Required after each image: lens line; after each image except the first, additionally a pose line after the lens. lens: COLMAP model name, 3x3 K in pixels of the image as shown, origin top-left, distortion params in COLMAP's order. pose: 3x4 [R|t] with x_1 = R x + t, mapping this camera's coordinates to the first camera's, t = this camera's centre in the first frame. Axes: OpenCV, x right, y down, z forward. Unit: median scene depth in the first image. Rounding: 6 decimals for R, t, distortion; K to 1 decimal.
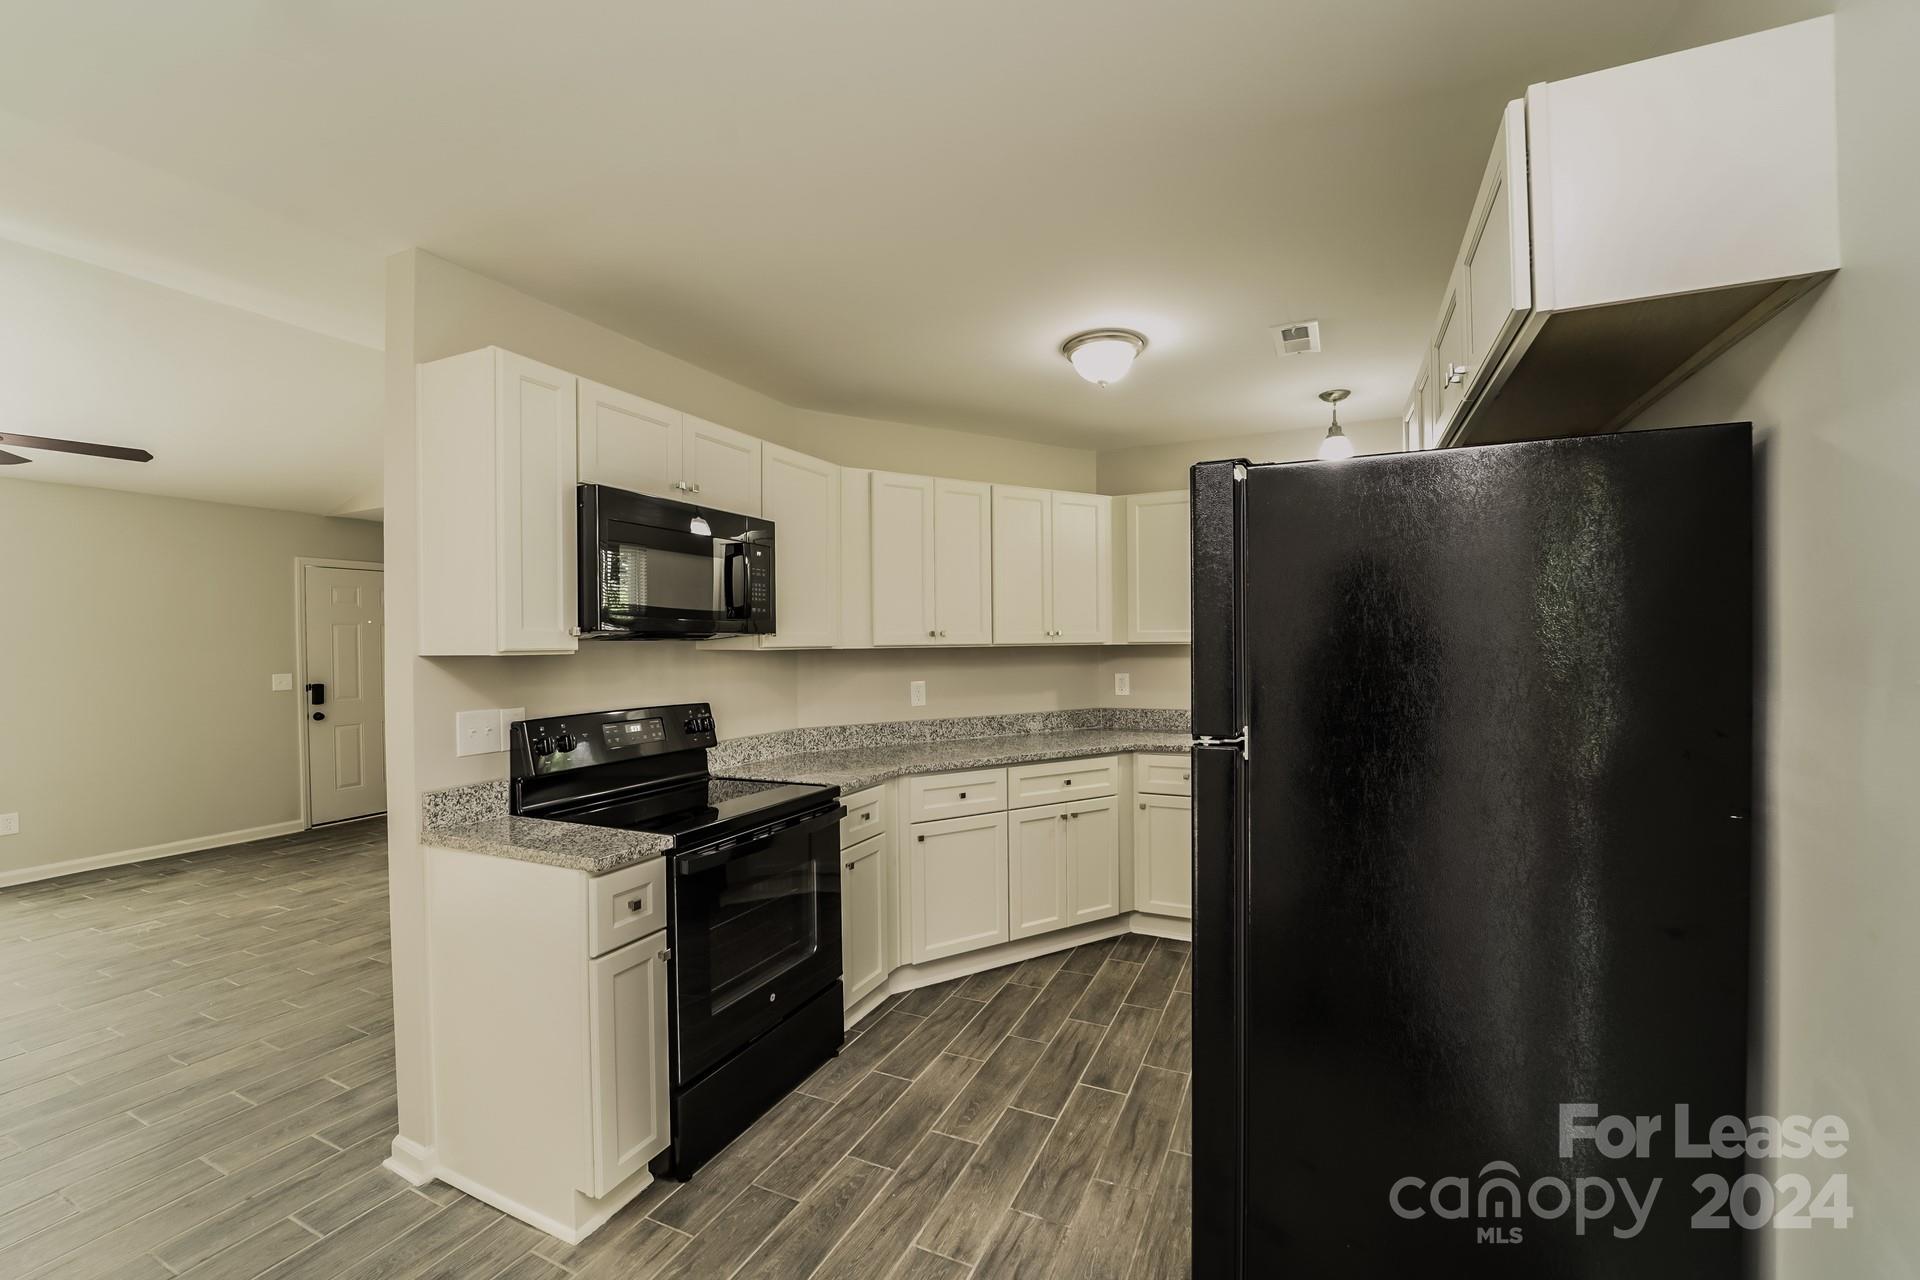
lens RADIAL K [[780.8, 0, 960.3], [0, 780.8, 652.2], [0, 0, 1]] dist [0.001281, -0.000679]
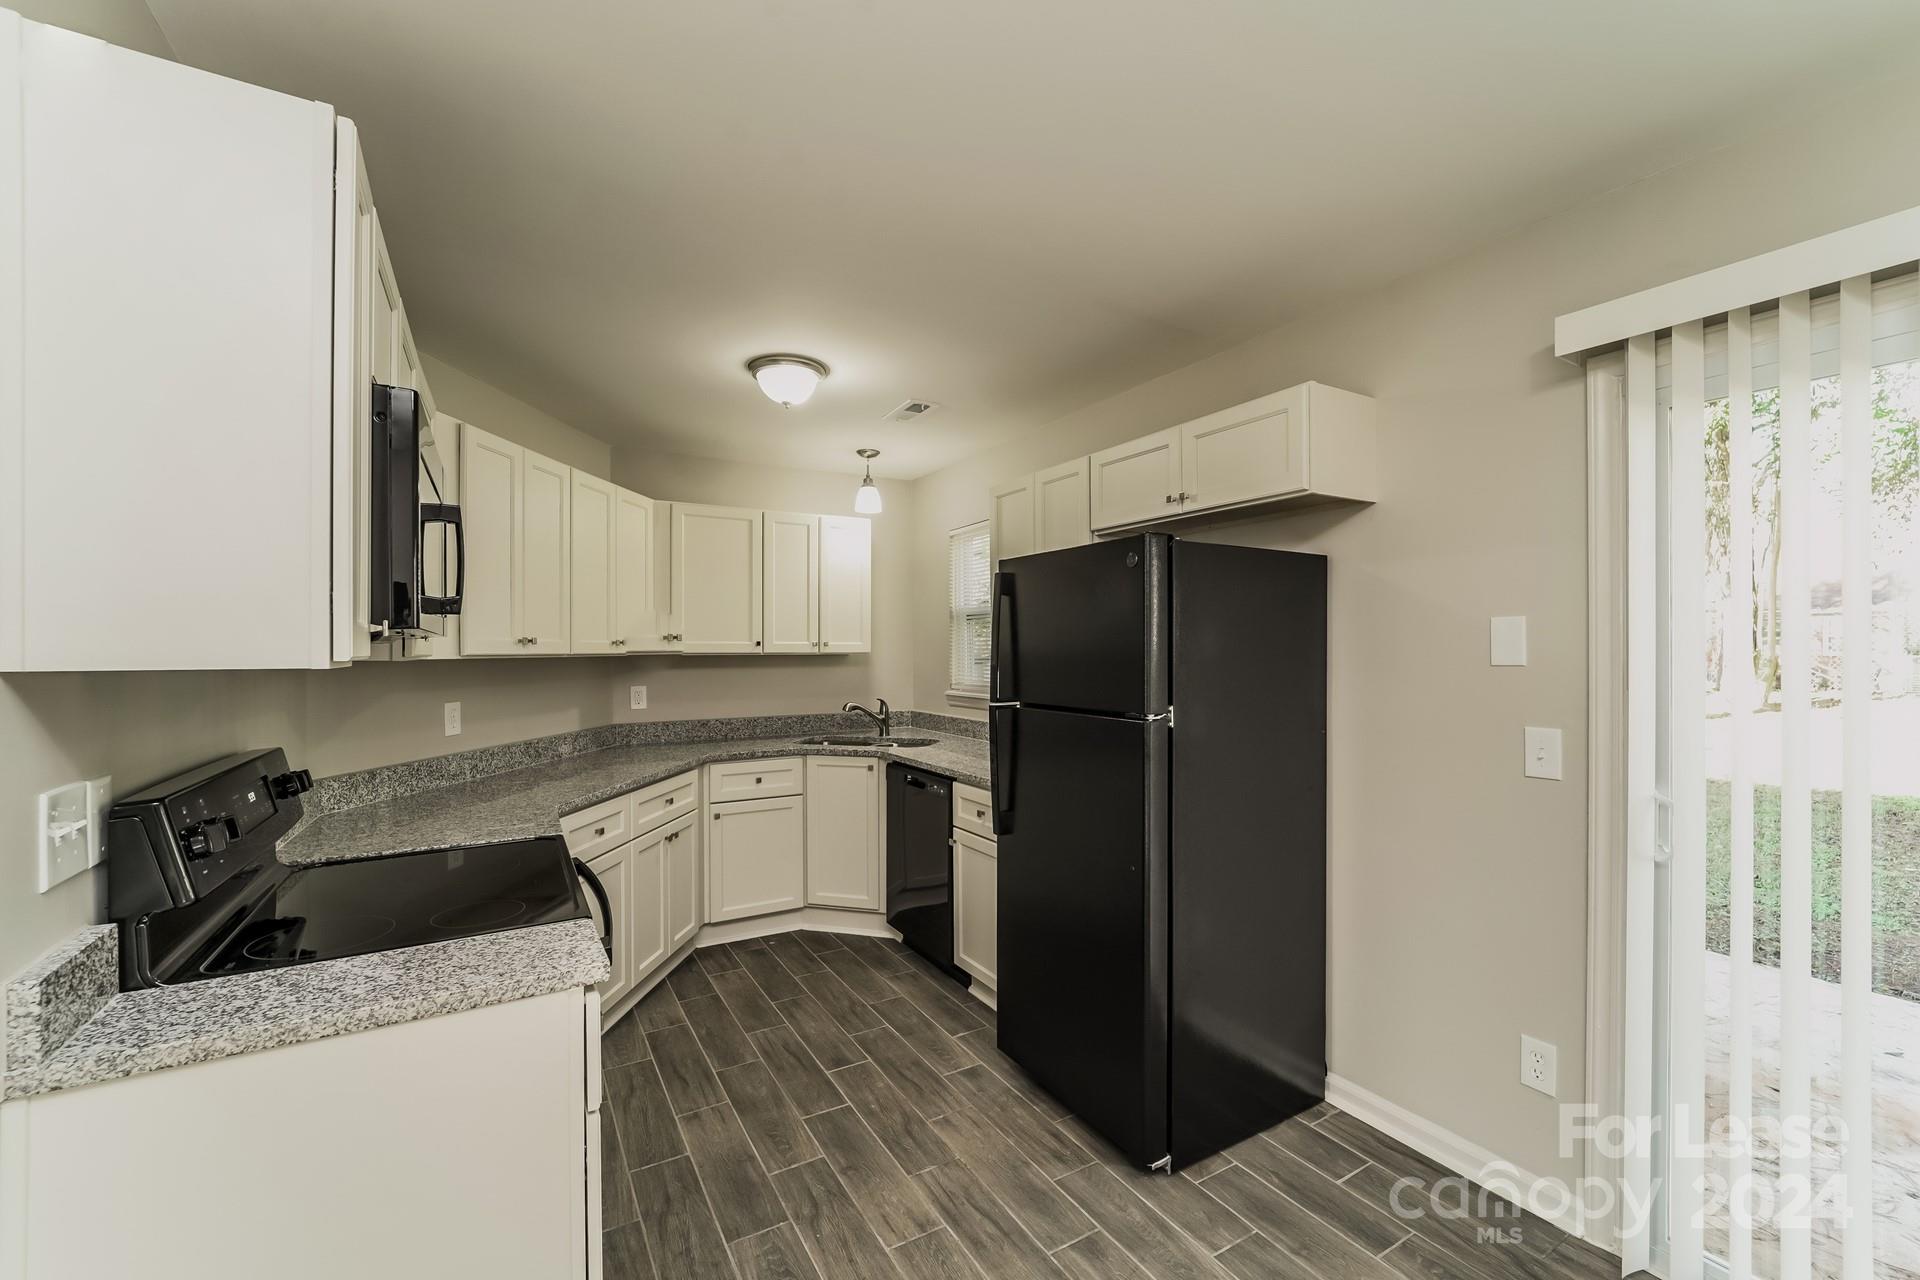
lens RADIAL K [[780.8, 0, 958.8], [0, 780.8, 653.3], [0, 0, 1]] dist [0.001281, -0.000679]
pose [[0.571677, 0.005294, 0.820462, -0.597355], [0.006865, 0.999913, -0.011235, 0.001797], [-0.820450, 0.012055, 0.571591, 0.242519]]
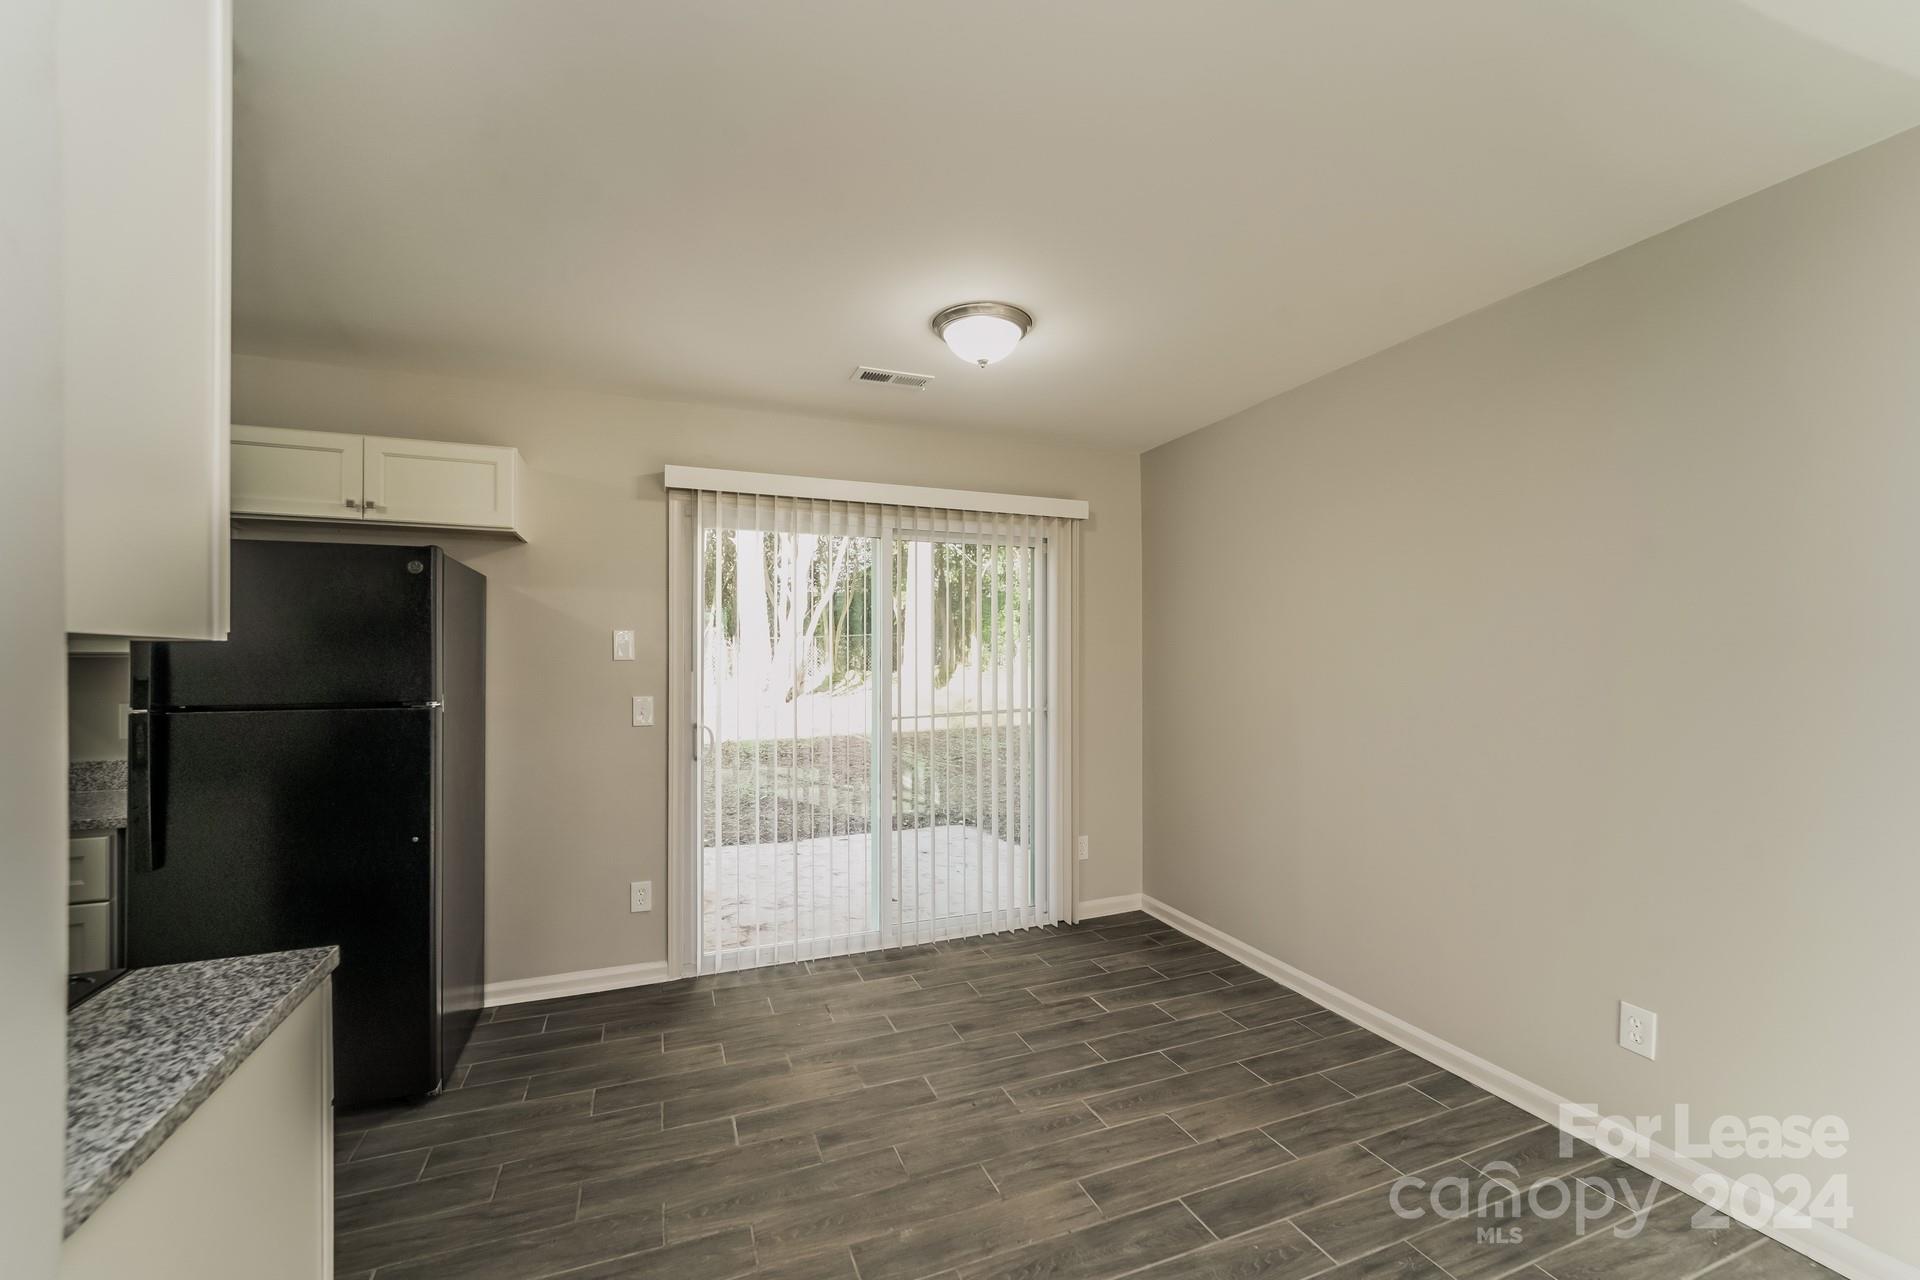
lens RADIAL K [[780.8, 0, 957.4], [0, 780.8, 648.7], [0, 0, 1]] dist [0.001281, -0.000679]
pose [[-0.709256, 0.021169, 0.704633, -0.942578], [0.018561, 0.999763, -0.011353, 0.015999], [-0.704706, 0.005026, -0.709481, 0.780593]]
